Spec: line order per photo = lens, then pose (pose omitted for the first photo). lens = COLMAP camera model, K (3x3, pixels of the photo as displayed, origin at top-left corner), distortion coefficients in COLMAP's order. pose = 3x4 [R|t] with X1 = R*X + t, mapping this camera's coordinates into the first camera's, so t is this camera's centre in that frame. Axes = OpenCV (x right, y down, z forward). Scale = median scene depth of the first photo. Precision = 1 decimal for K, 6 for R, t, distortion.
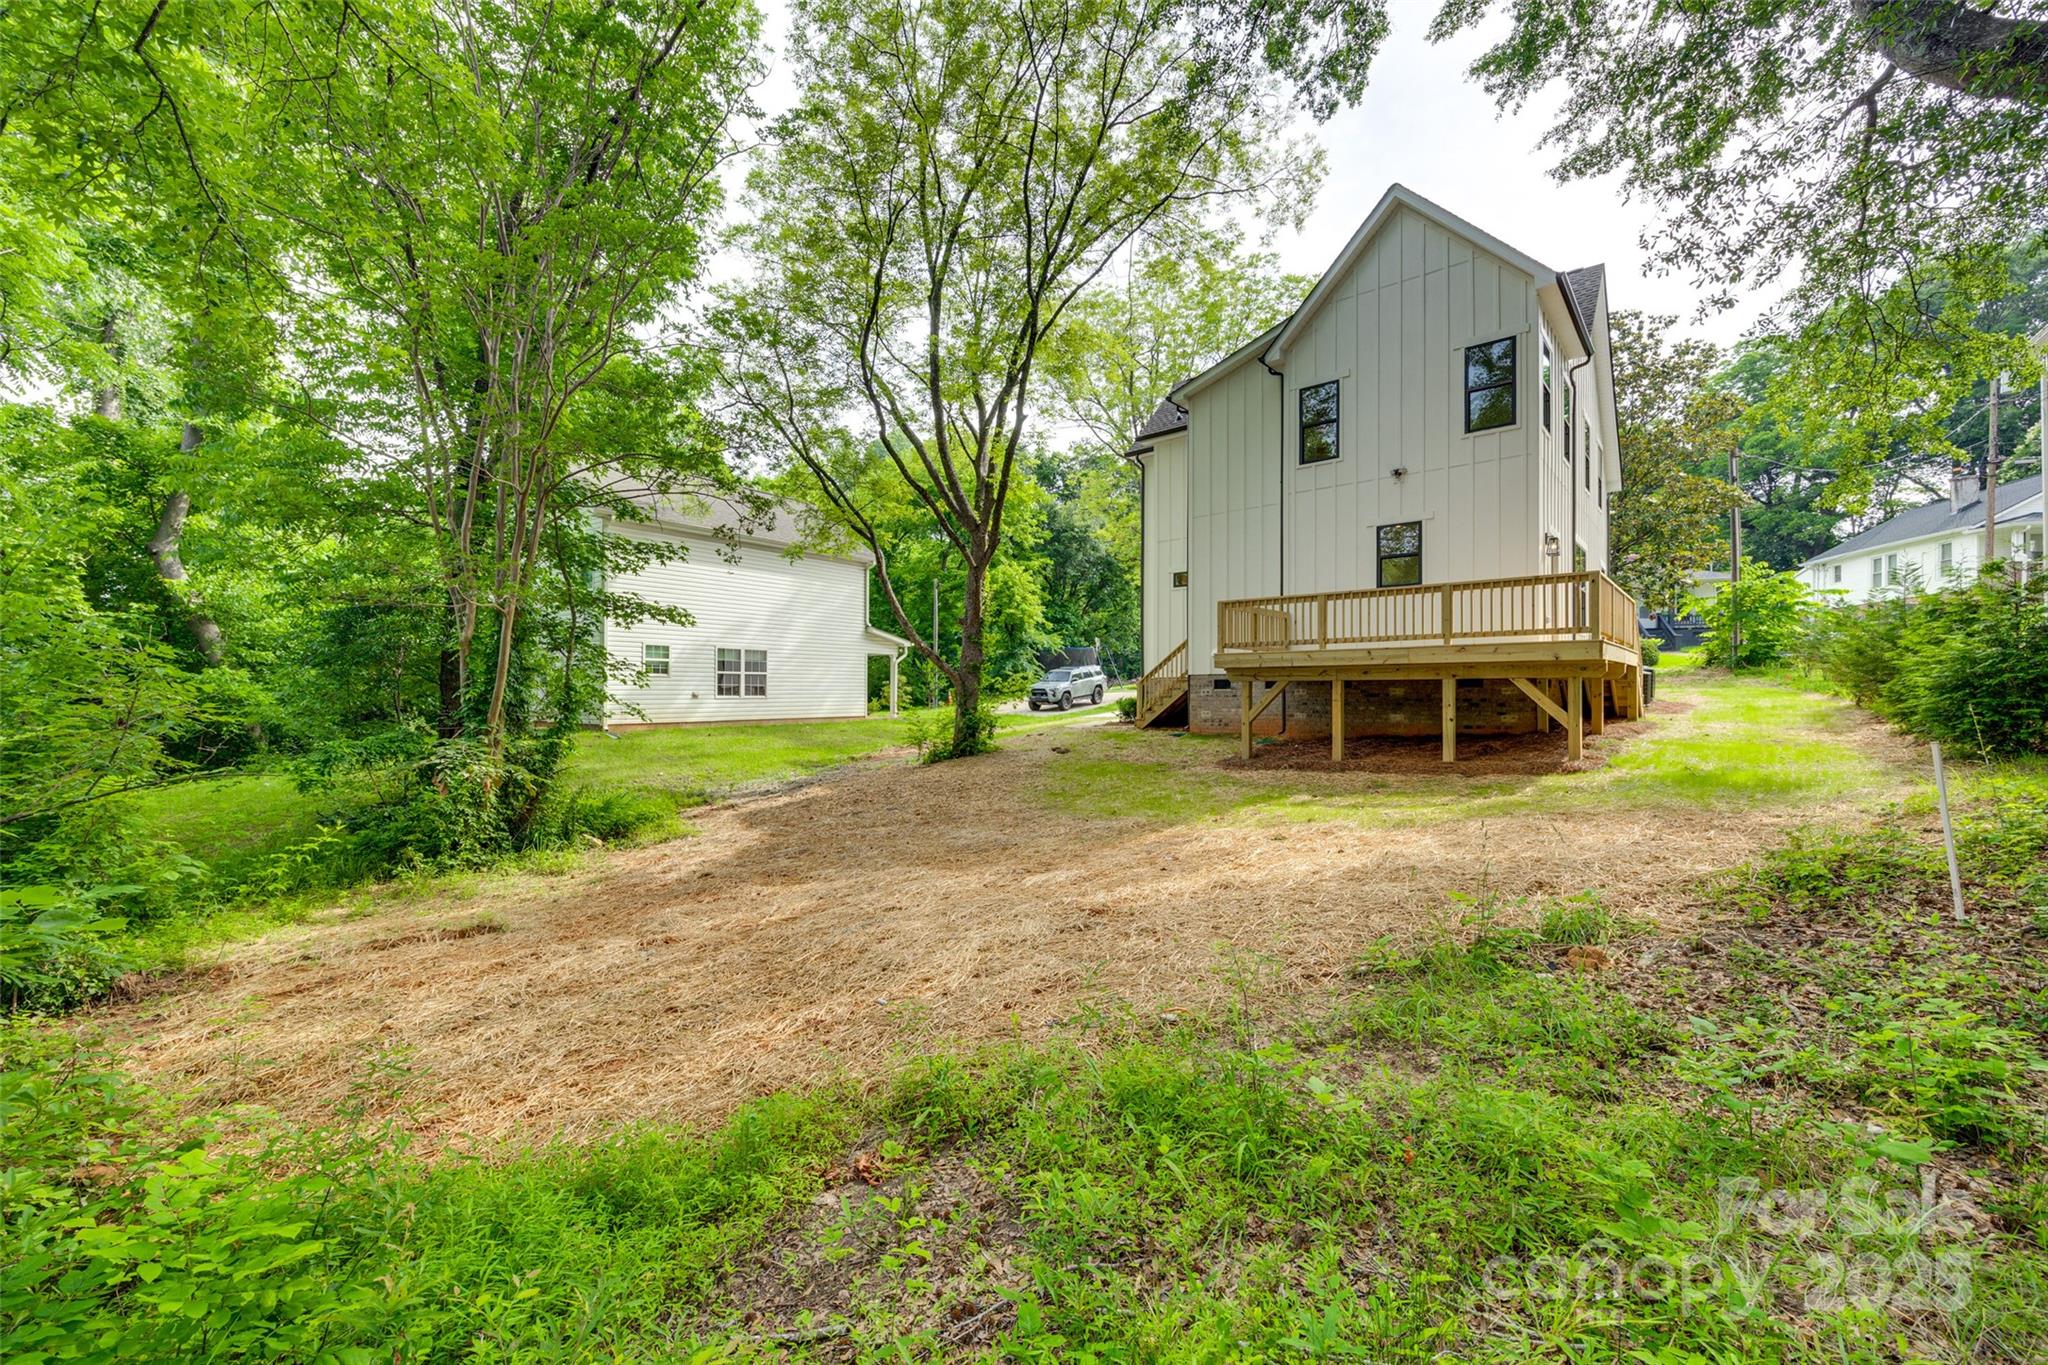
lens RADIAL K [[789.7, 0, 1024.0], [0, 789.7, 682.5], [0, 0, 1]] dist [-0.002585, -0.000351]
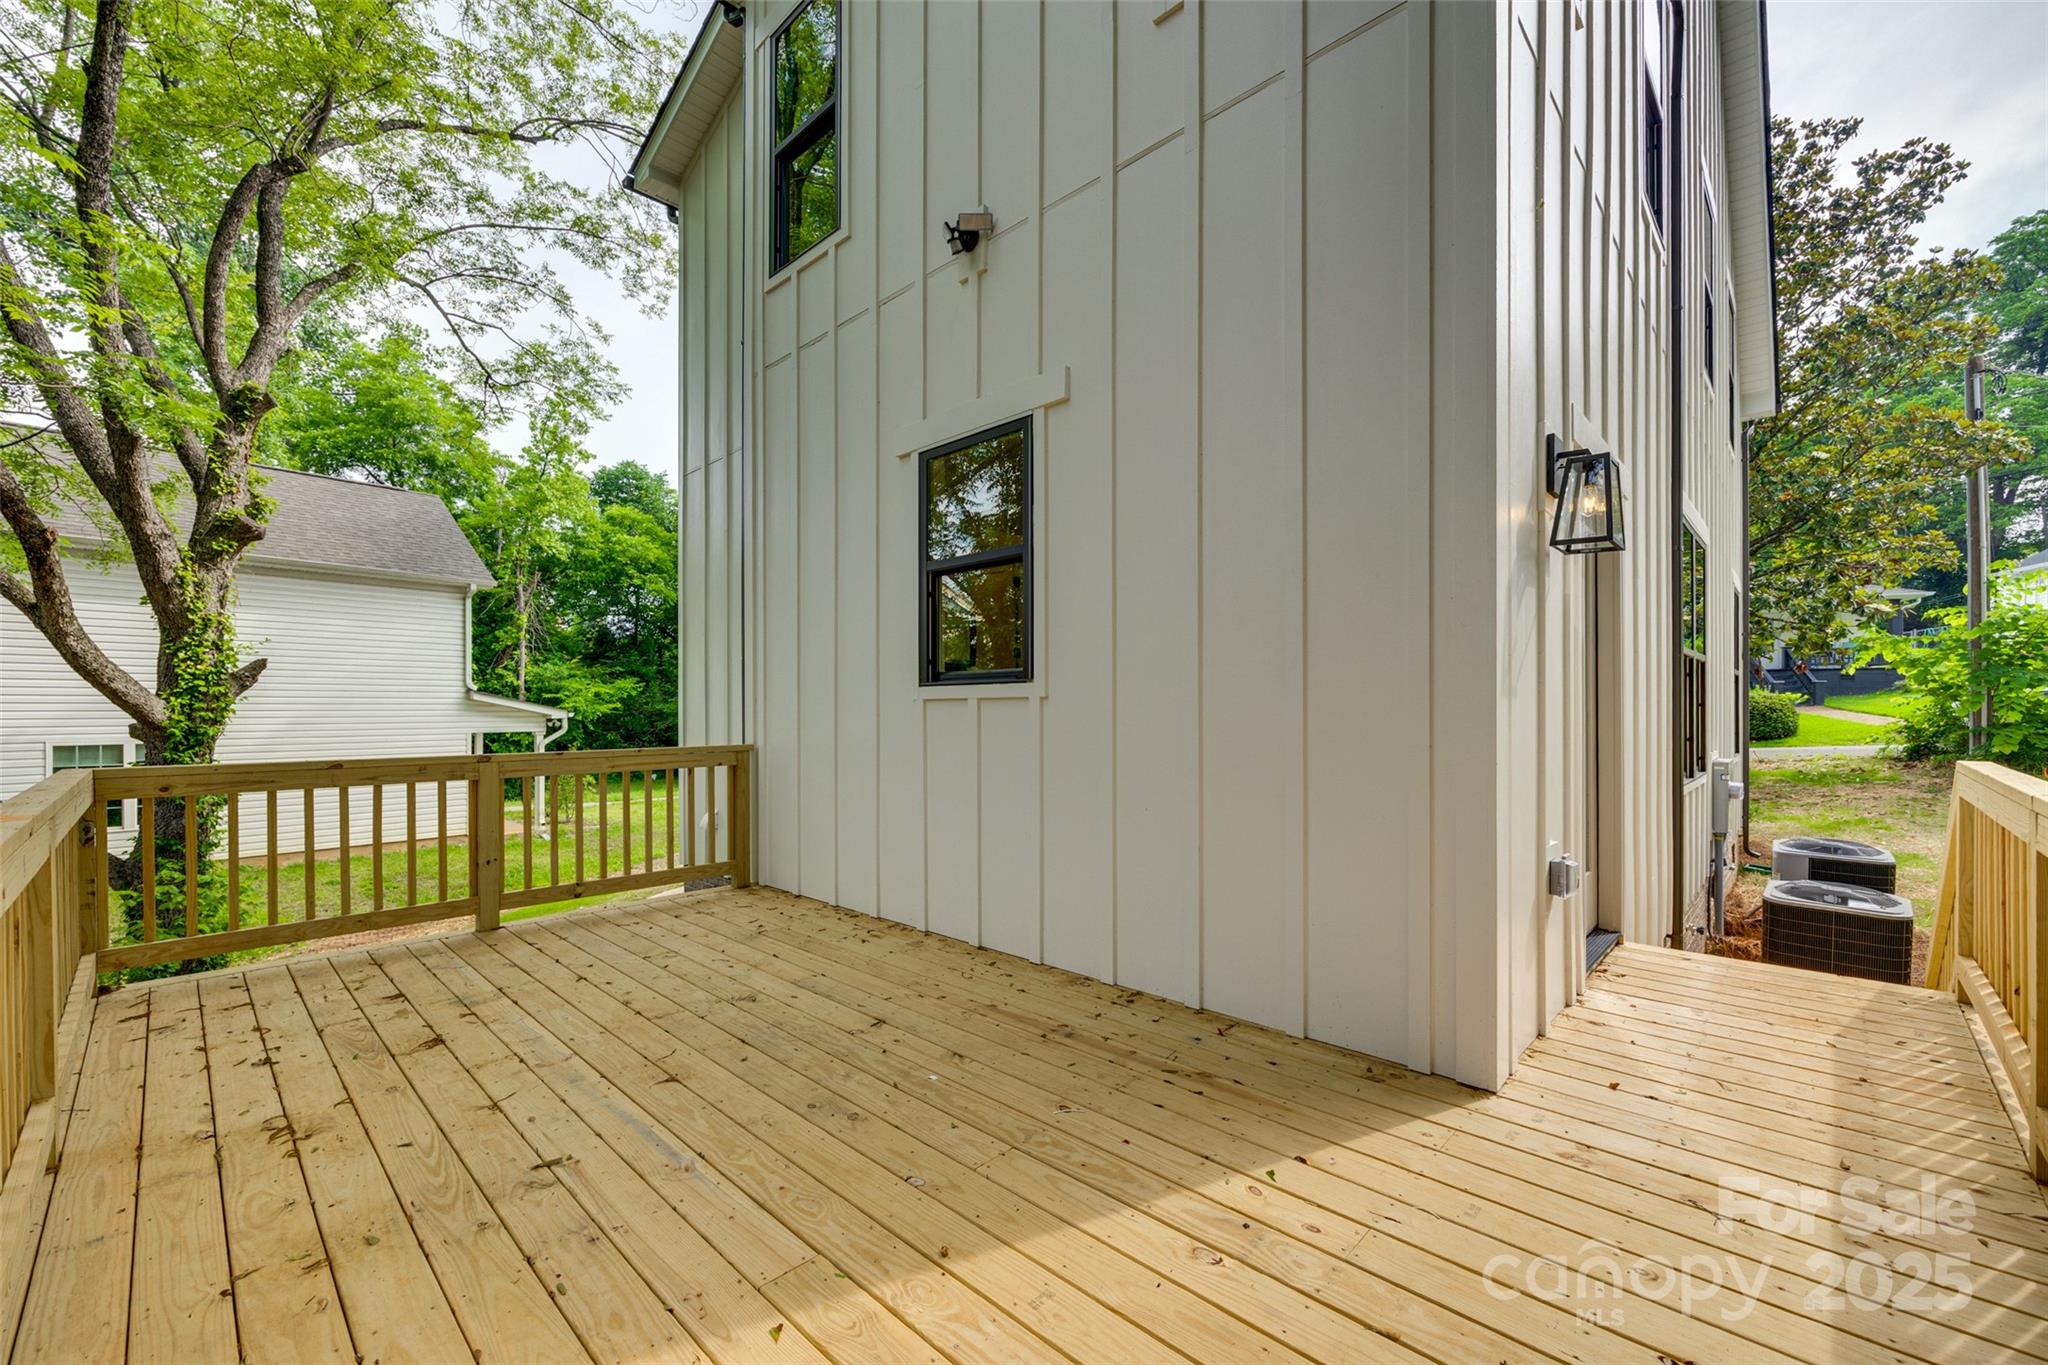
lens RADIAL K [[828.0, 0, 1016.9], [0, 828.0, 694.9], [0, 0, 1]] dist [-0.002384, -0.000490]
pose [[0.998791, -0.003180, -0.049047, 0.387335], [0.002711, 0.999950, -0.009627, -0.089445], [0.049075, 0.009482, 0.998750, 0.566907]]
